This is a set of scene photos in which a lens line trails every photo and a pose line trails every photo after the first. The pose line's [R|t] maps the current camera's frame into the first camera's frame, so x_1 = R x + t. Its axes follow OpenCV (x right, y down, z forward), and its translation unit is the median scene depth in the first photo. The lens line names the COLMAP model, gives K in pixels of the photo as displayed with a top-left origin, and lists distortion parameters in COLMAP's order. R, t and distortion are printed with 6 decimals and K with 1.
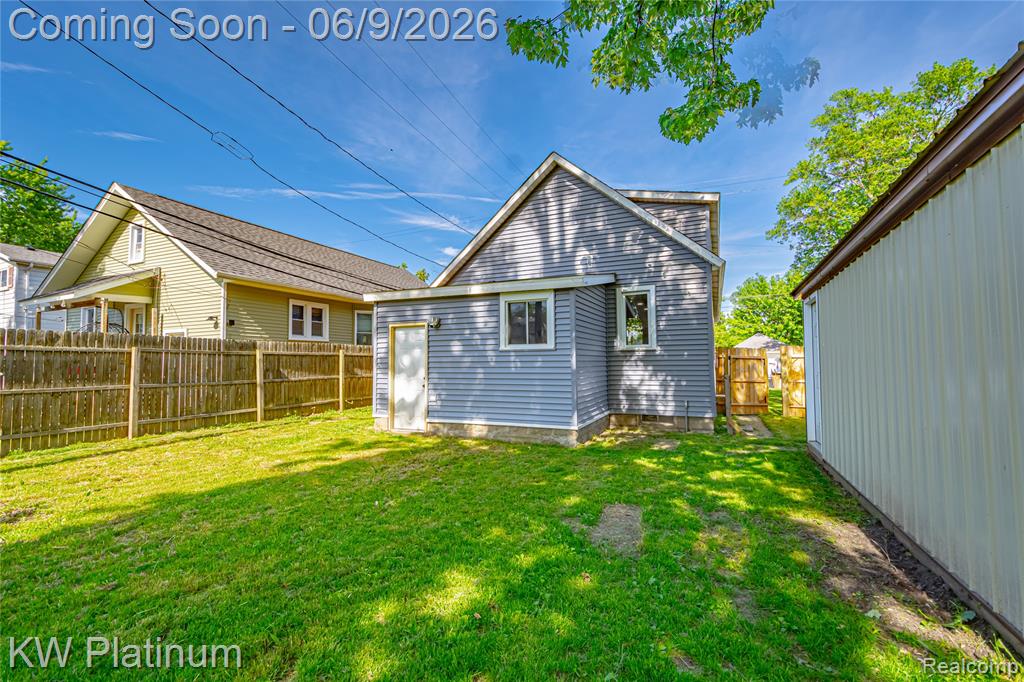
lens RADIAL K [[457.8, 0, 512.0], [0, 457.8, 341.0], [0, 0, 1]] dist [0.010653, -0.000308]
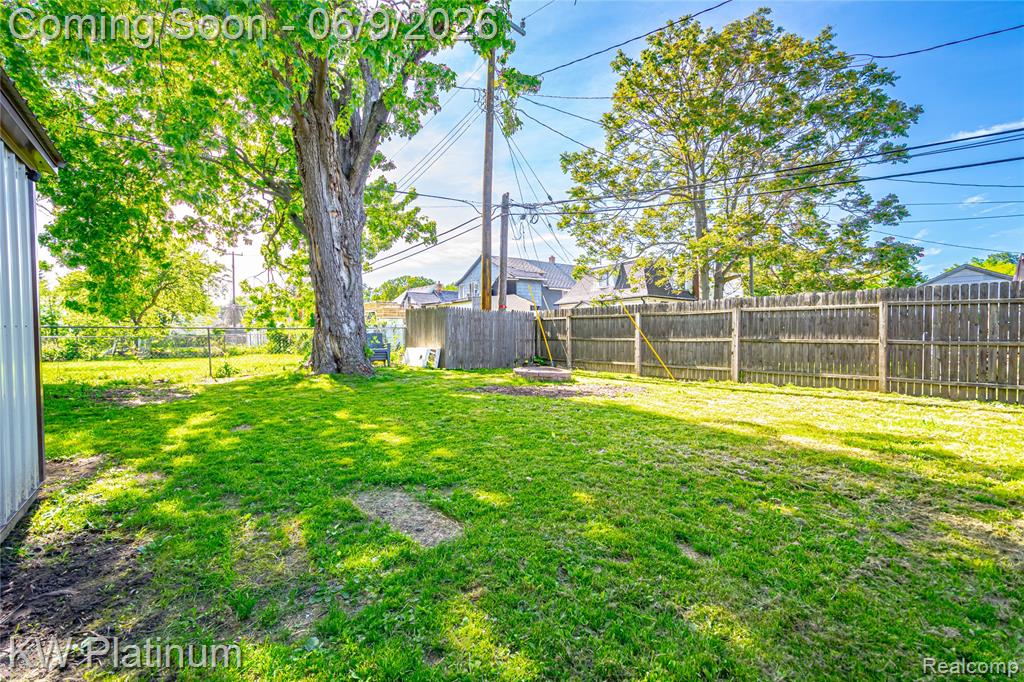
lens RADIAL K [[457.8, 0, 512.0], [0, 457.8, 341.0], [0, 0, 1]] dist [0.010653, -0.000308]
pose [[-0.477310, 0.047780, -0.877435, 0.467058], [0.071432, 0.997326, 0.015450, 0.028116], [0.875827, -0.055302, -0.479447, 0.864688]]
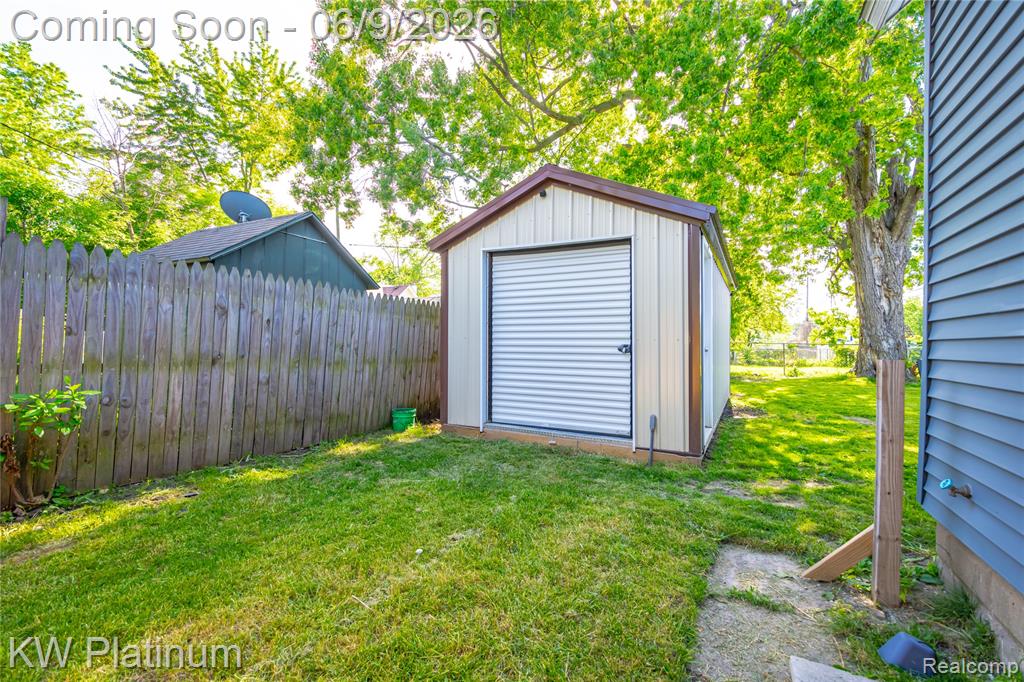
lens RADIAL K [[457.8, 0, 512.0], [0, 457.8, 341.0], [0, 0, 1]] dist [0.010653, -0.000308]
pose [[-0.998904, 0.017014, 0.043603, 0.632071], [0.013872, 0.997353, -0.071375, 0.045206], [-0.044702, -0.070691, -0.996496, 1.172351]]
